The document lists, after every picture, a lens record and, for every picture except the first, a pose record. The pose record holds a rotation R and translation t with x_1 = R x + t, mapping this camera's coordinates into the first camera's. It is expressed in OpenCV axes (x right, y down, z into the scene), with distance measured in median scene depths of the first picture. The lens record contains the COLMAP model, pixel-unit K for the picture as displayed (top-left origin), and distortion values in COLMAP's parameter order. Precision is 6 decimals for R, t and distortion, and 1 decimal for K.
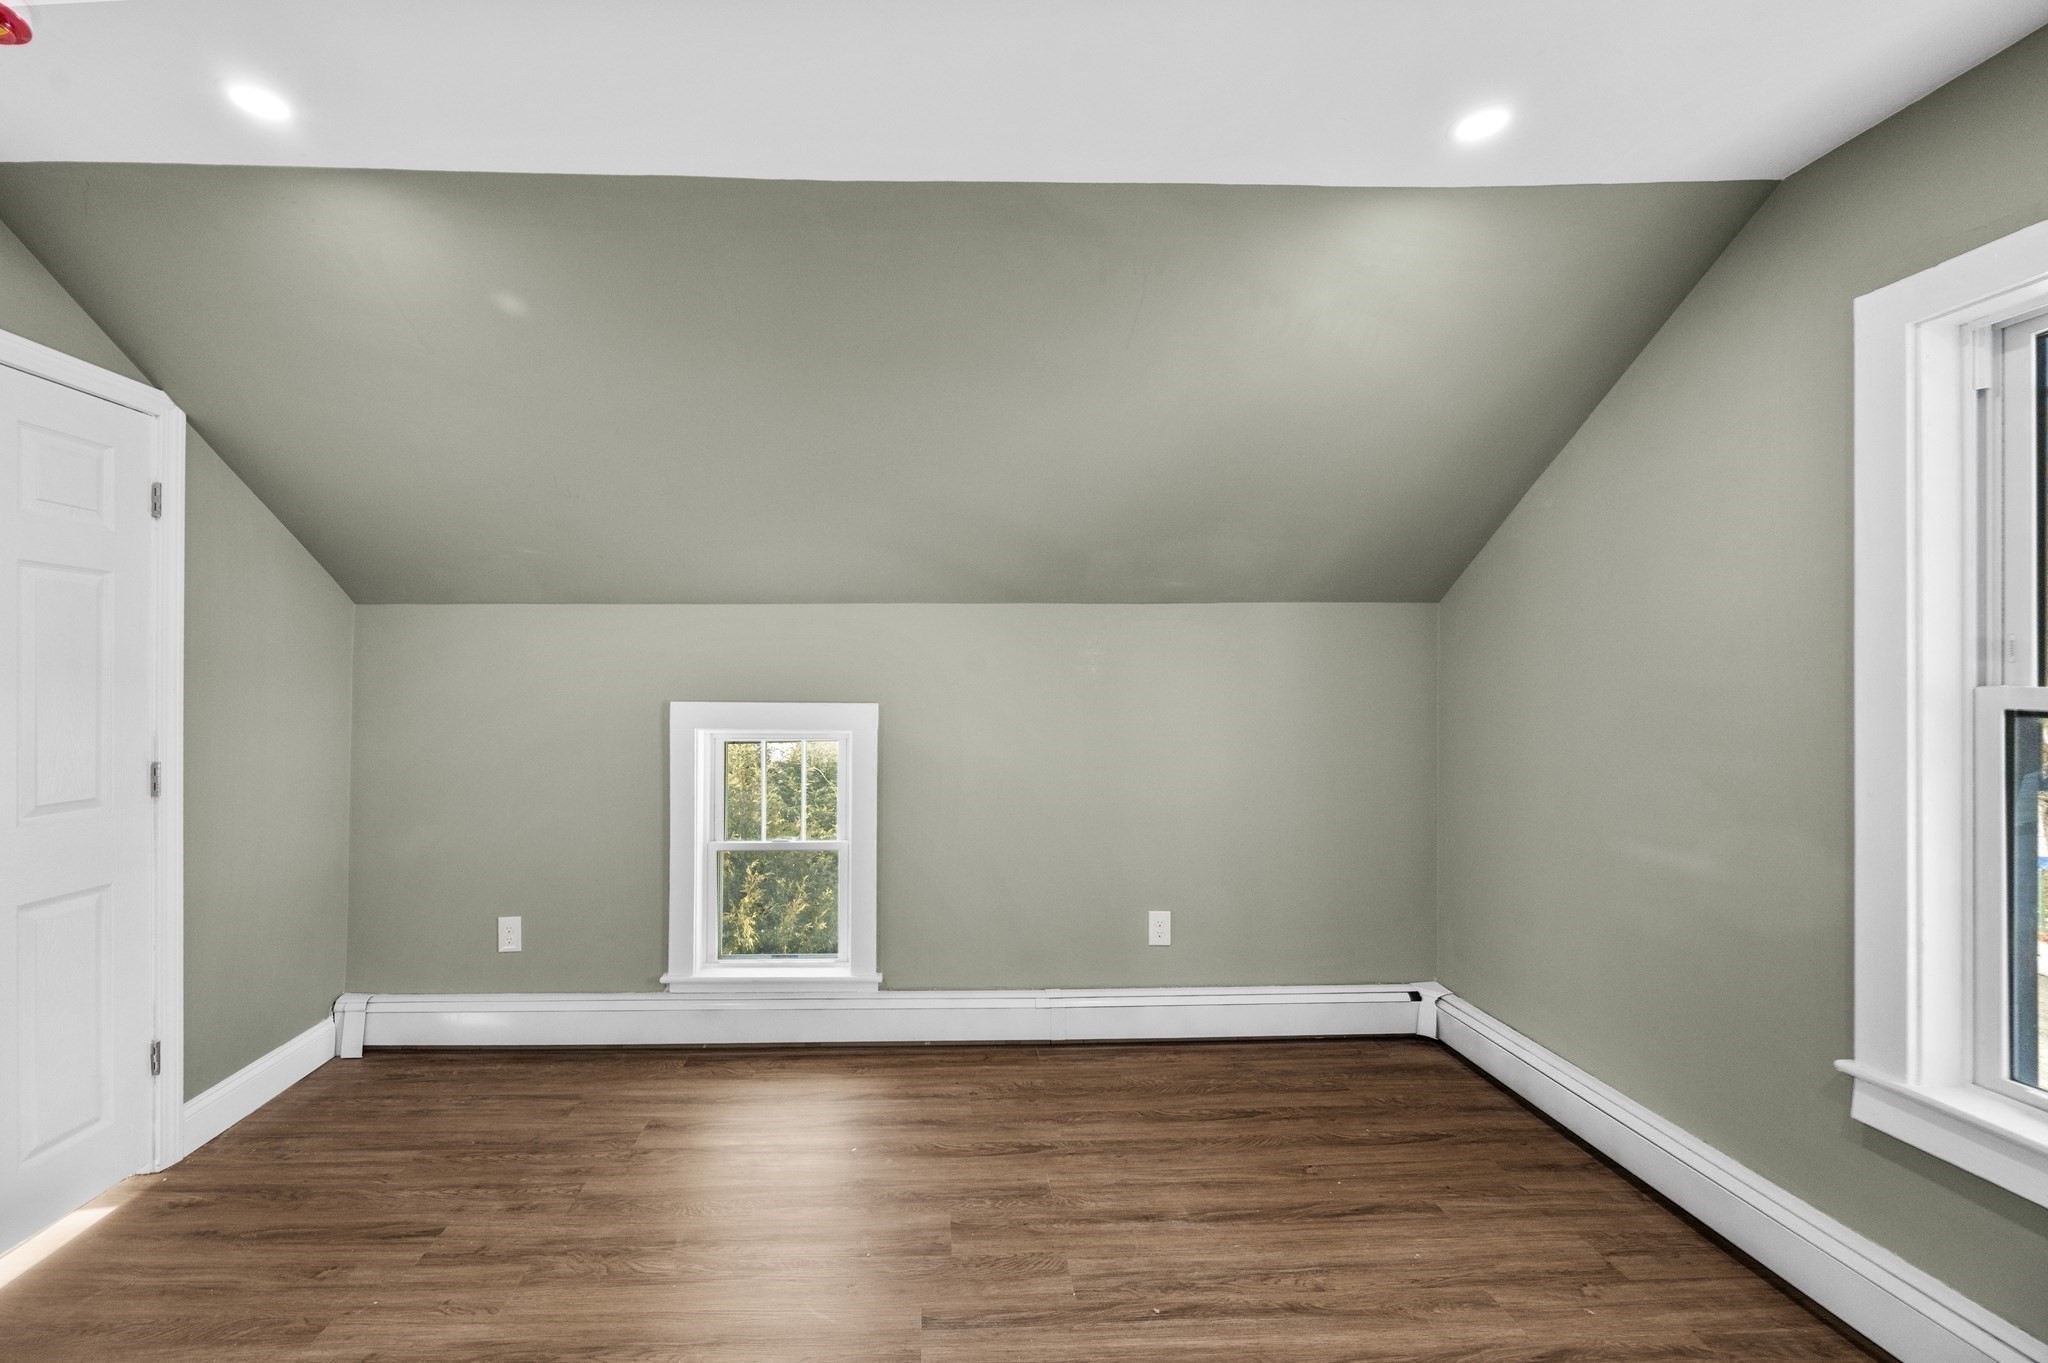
lens RADIAL K [[820.2, 0, 1024.0], [0, 820.2, 681.5], [0, 0, 1]] dist [-0.002251, 0.000054]
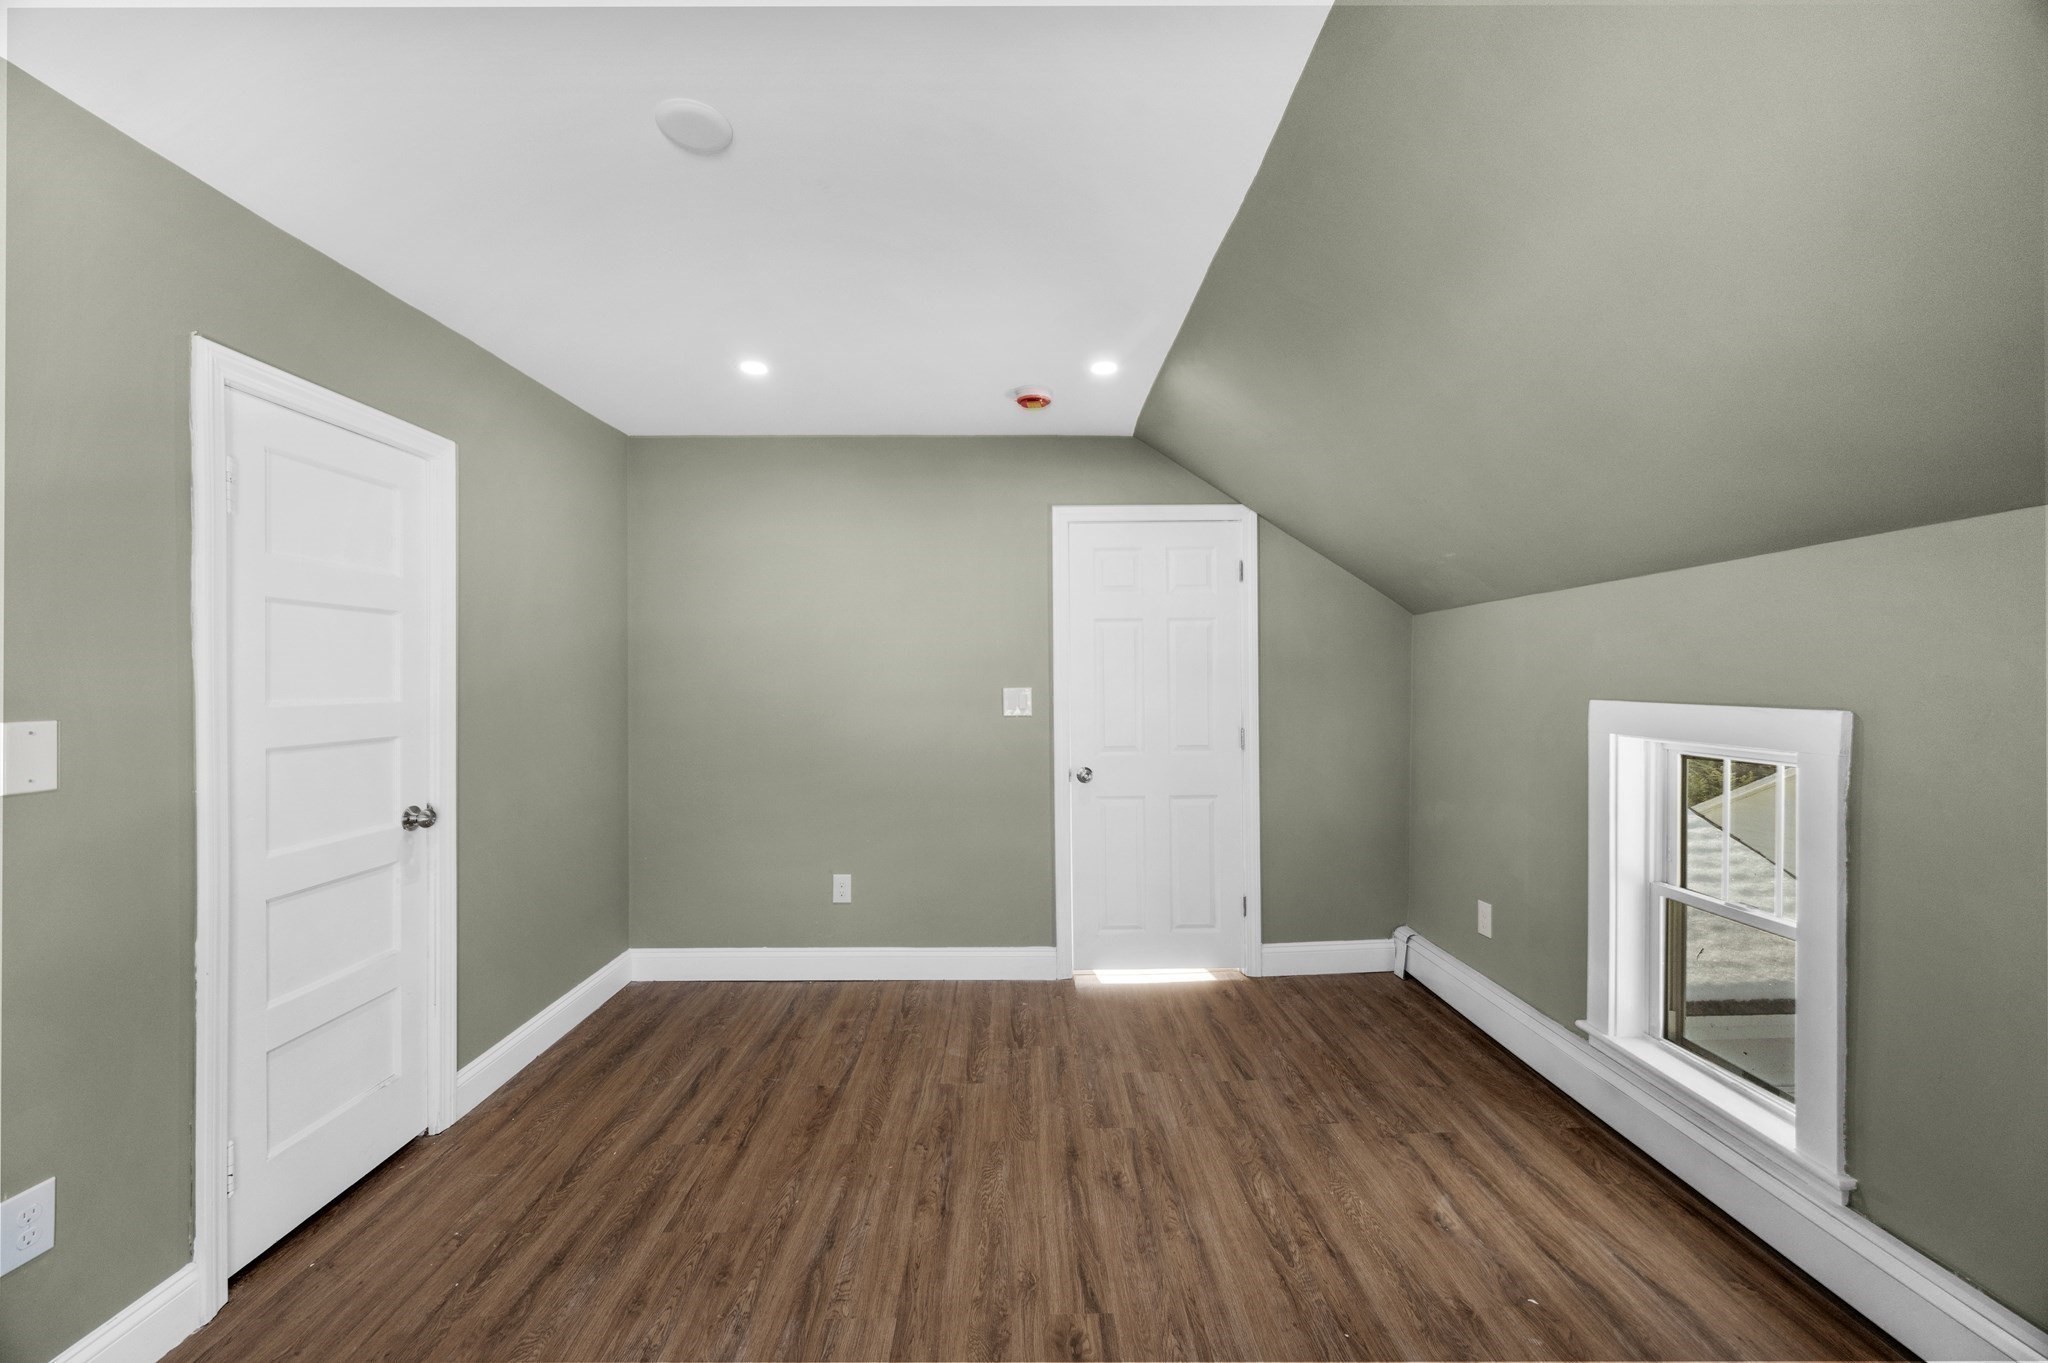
lens RADIAL K [[866.2, 0, 1024.0], [0, 866.2, 681.5], [0, 0, 1]] dist [0.000549, 0.000144]
pose [[-0.093671, 0.000203, -0.995603, 0.644216], [0.011289, 0.999936, -0.000859, 0.000160], [0.995539, -0.011320, -0.093668, 0.638269]]
